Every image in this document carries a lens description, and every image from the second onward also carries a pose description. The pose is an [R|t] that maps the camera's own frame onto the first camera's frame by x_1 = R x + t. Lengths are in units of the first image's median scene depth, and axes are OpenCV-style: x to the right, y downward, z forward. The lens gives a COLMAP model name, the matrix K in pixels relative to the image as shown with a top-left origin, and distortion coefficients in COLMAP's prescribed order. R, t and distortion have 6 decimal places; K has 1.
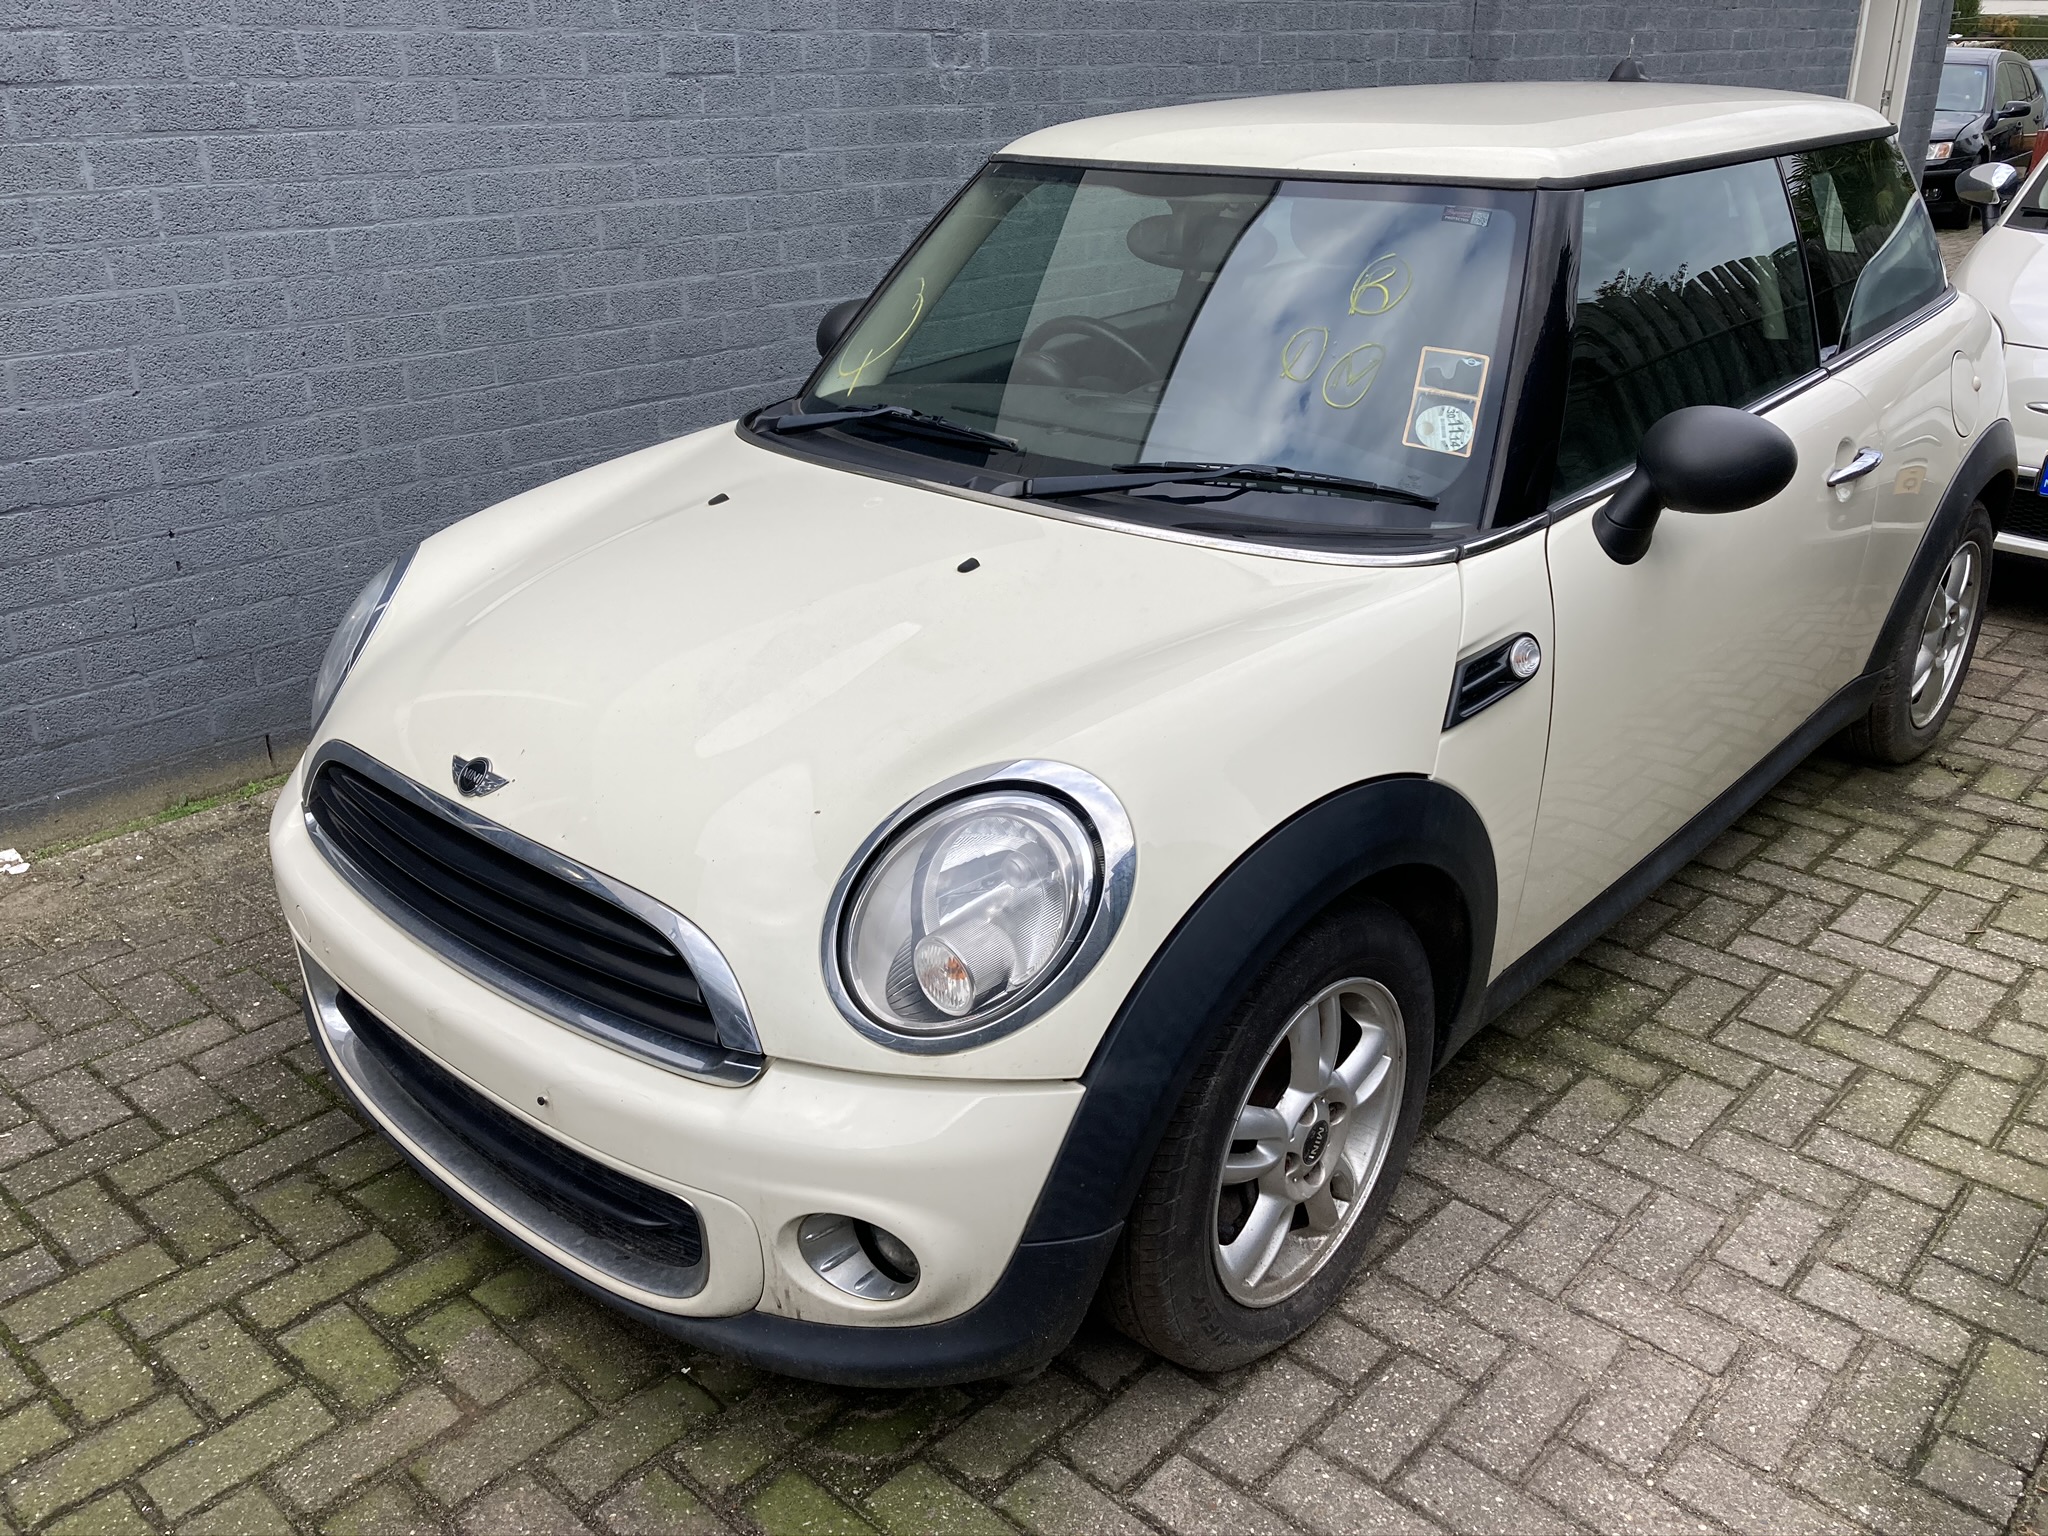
lens RADIAL K [[1718.7, 0, 1024.0], [0, 1718.7, 768.0], [0, 0, 1]] dist [0.046758, 0.003156]
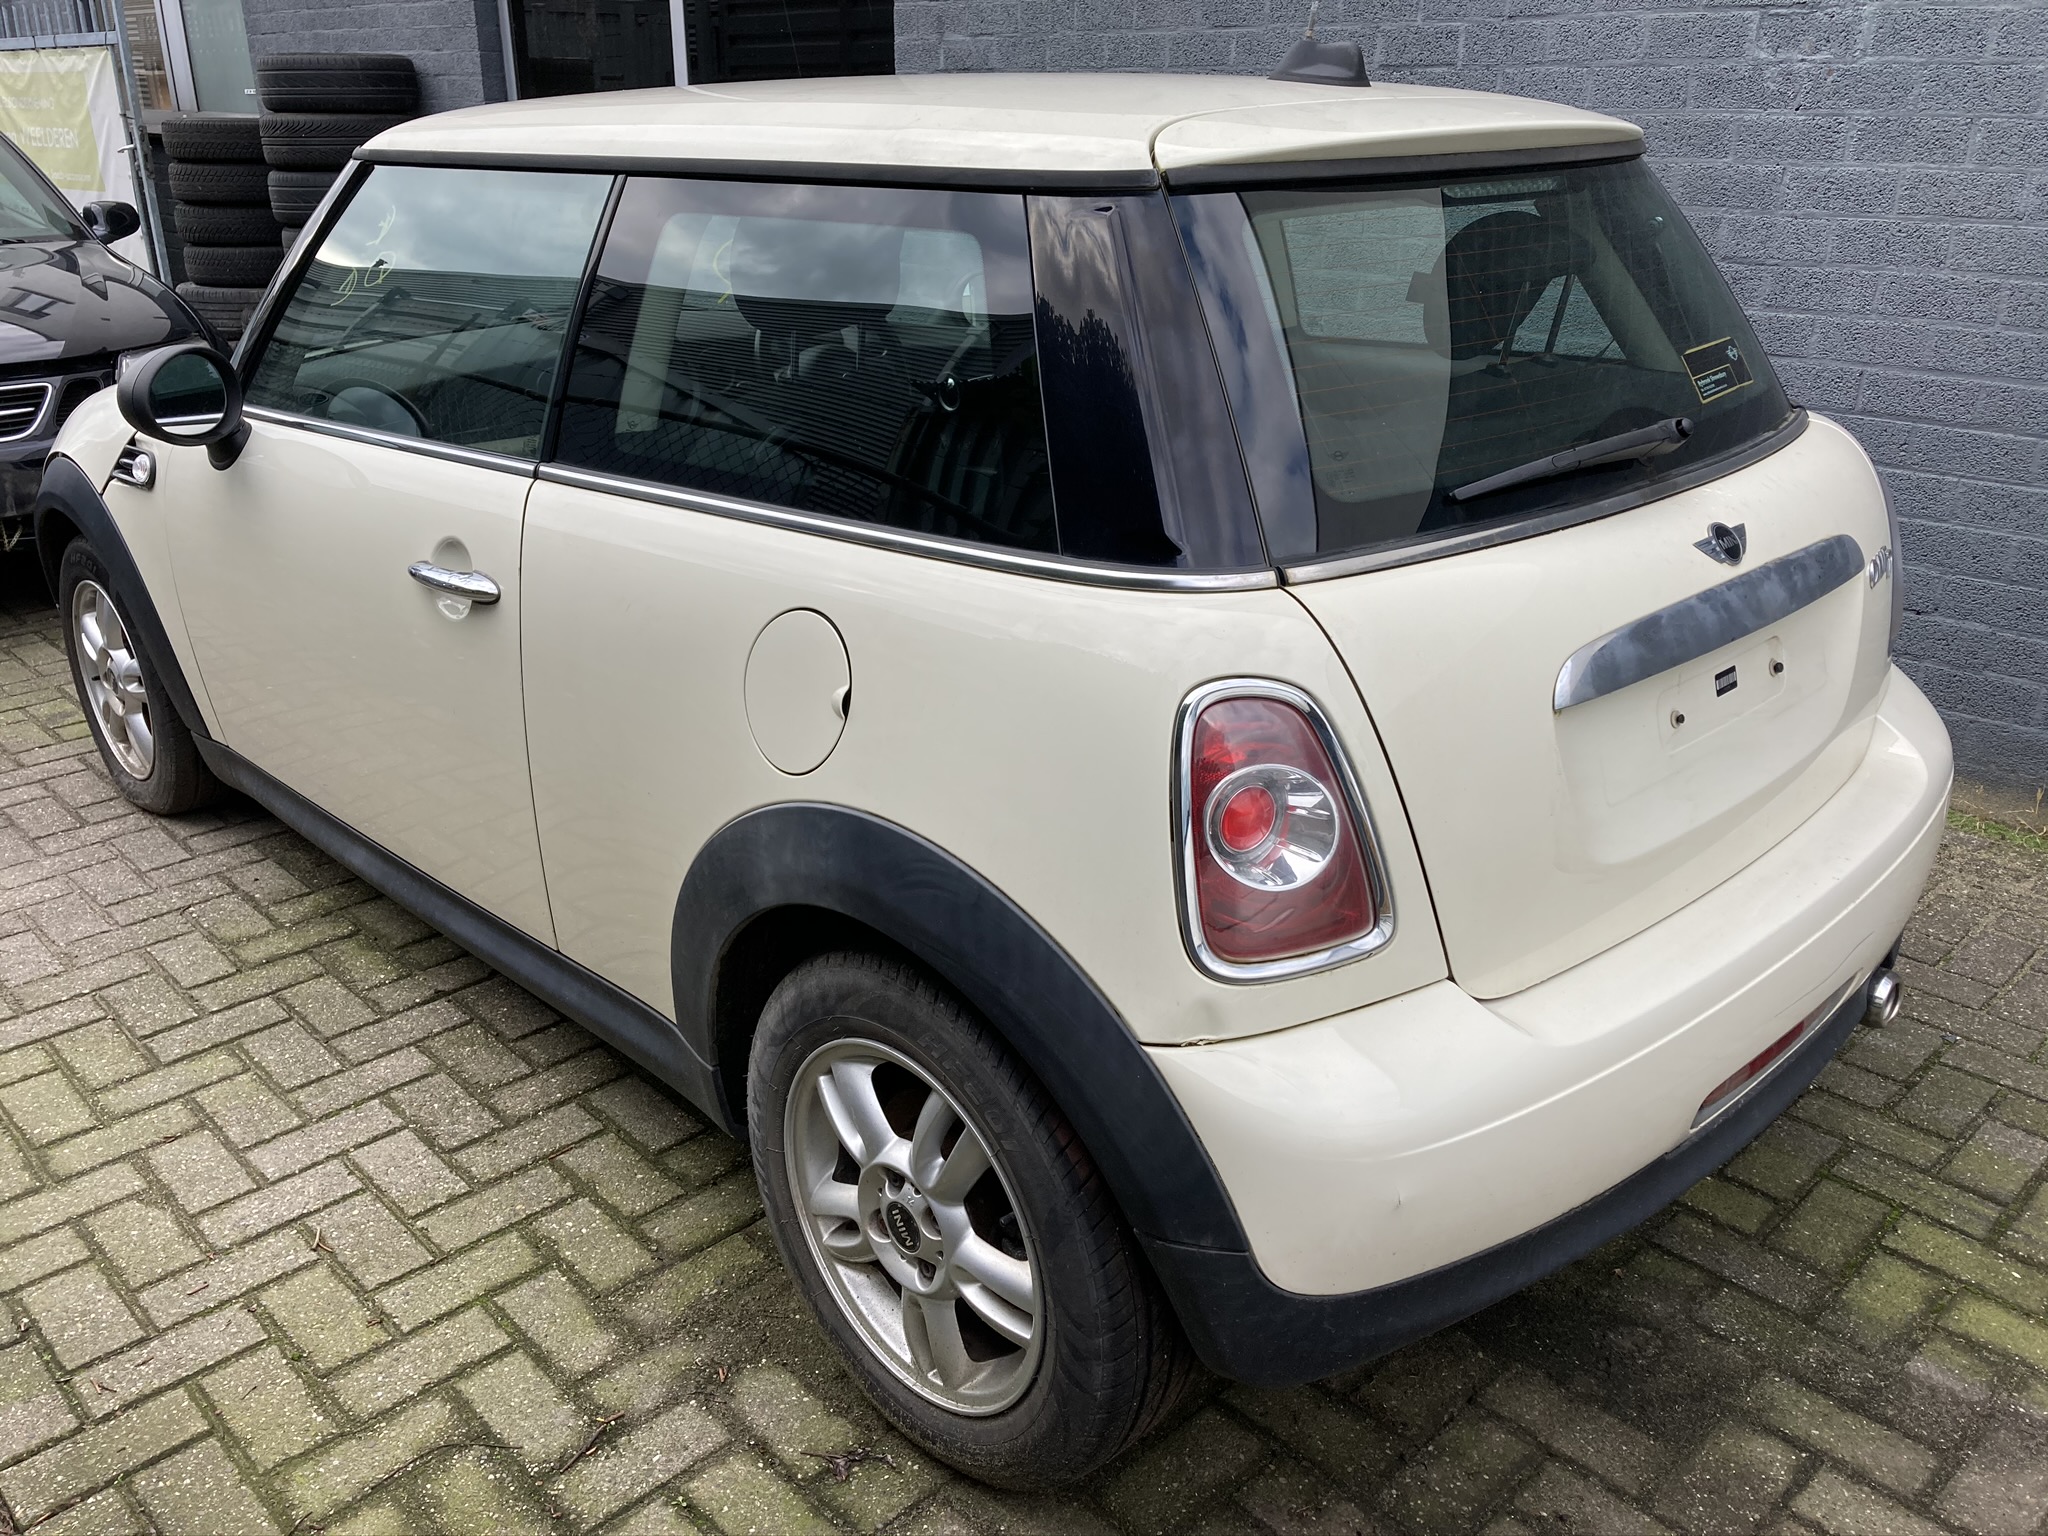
lens RADIAL K [[1718.7, 0, 1024.0], [0, 1718.7, 768.0], [0, 0, 1]] dist [0.046758, 0.003156]
pose [[-0.089367, 0.377239, -0.921794, 1.017961], [-0.383441, 0.841133, 0.381403, -0.421921], [0.919232, 0.387538, 0.069479, 1.045855]]
